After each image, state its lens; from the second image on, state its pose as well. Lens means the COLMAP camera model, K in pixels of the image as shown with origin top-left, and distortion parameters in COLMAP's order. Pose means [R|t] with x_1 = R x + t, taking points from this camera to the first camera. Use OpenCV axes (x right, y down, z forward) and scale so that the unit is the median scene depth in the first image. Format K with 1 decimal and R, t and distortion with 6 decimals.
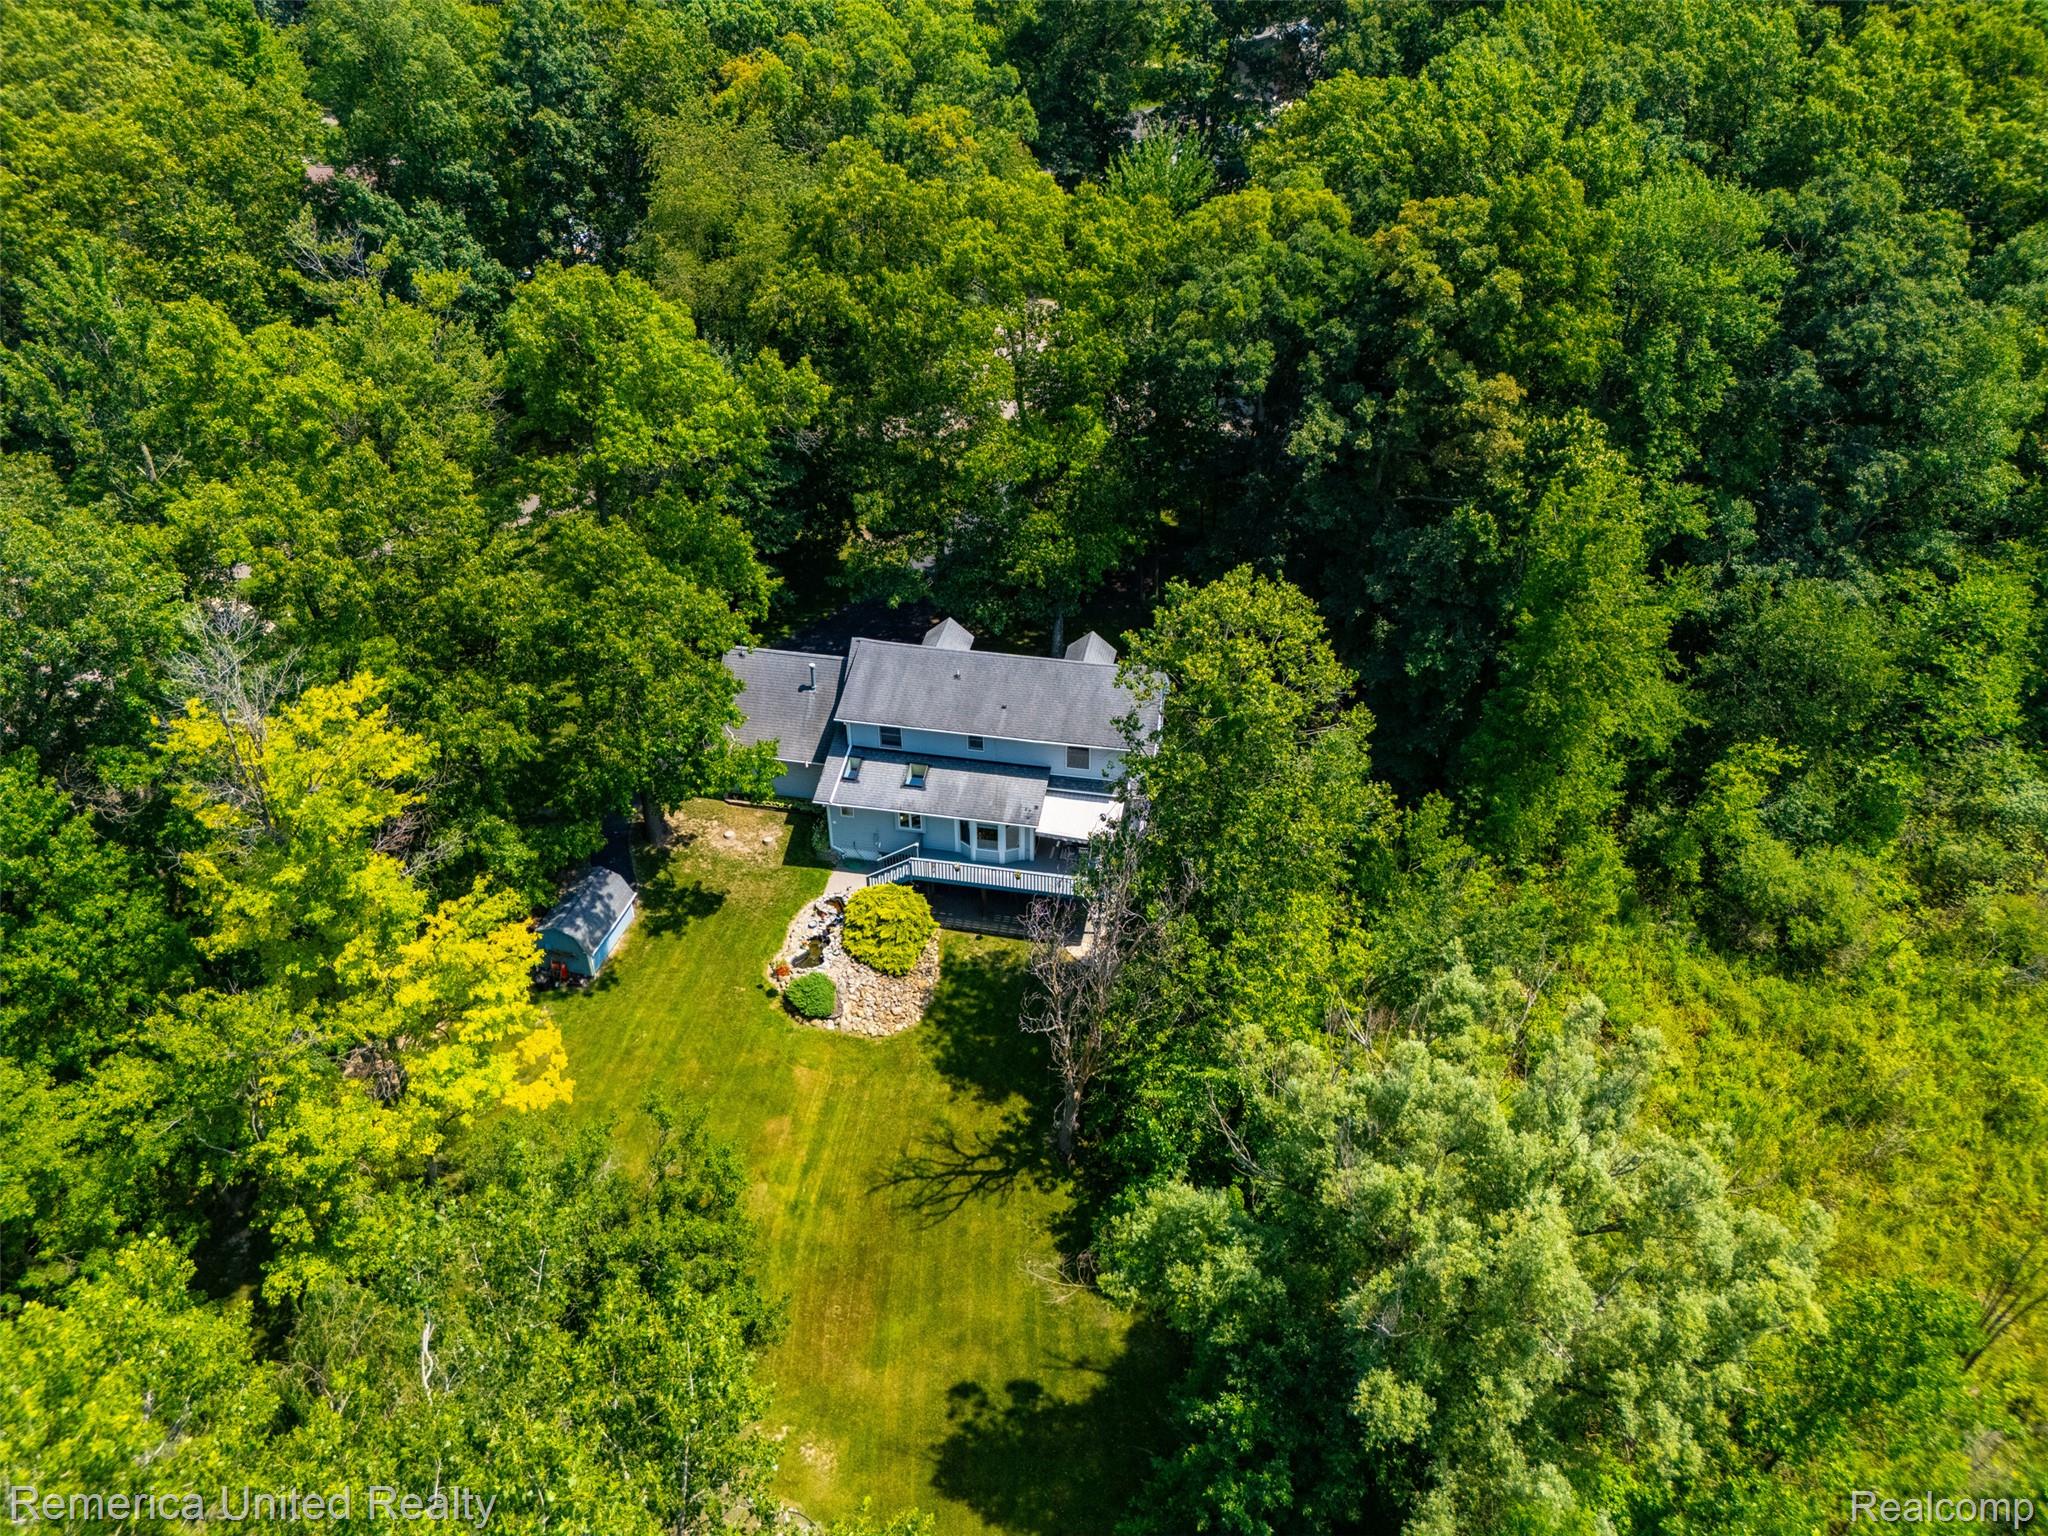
lens RADIAL K [[1517.4, 0, 1028.7], [0, 1517.4, 780.7], [0, 0, 1]] dist [0.058789, -0.052622]
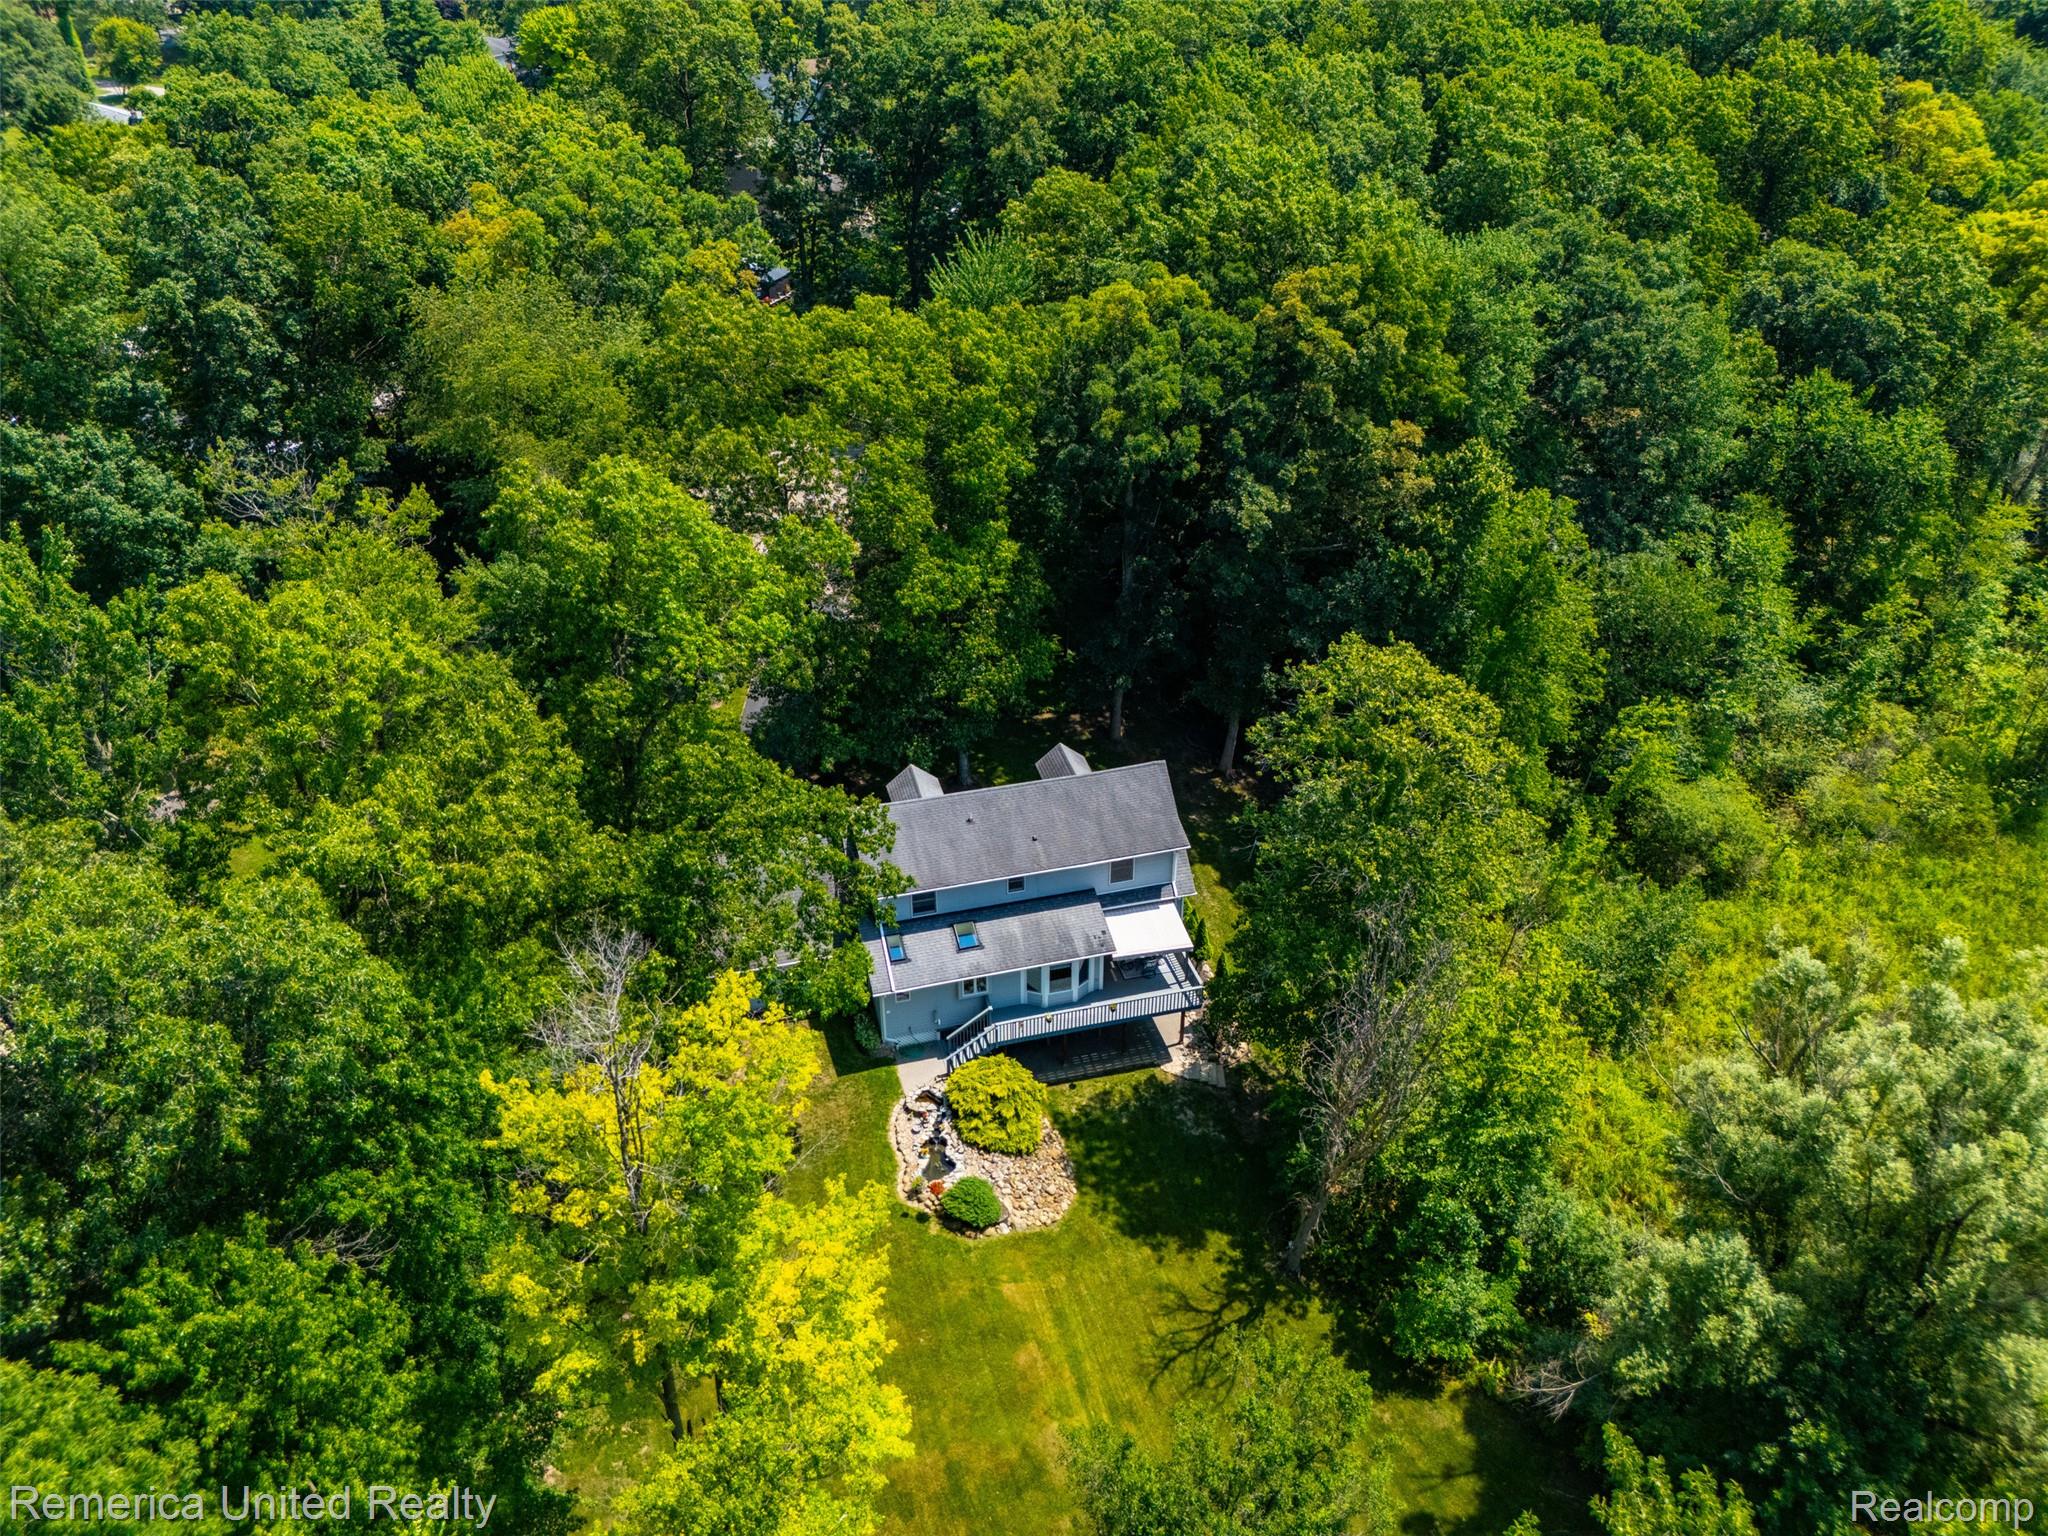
lens RADIAL K [[1517.4, 0, 1034.8], [0, 1517.4, 775.7], [0, 0, 1]] dist [0.058789, -0.052622]
pose [[0.899376, -0.236695, 0.367556, -0.358791], [0.260202, 0.965438, -0.014978, -0.074079], [-0.351308, 0.109110, 0.929881, 0.121426]]
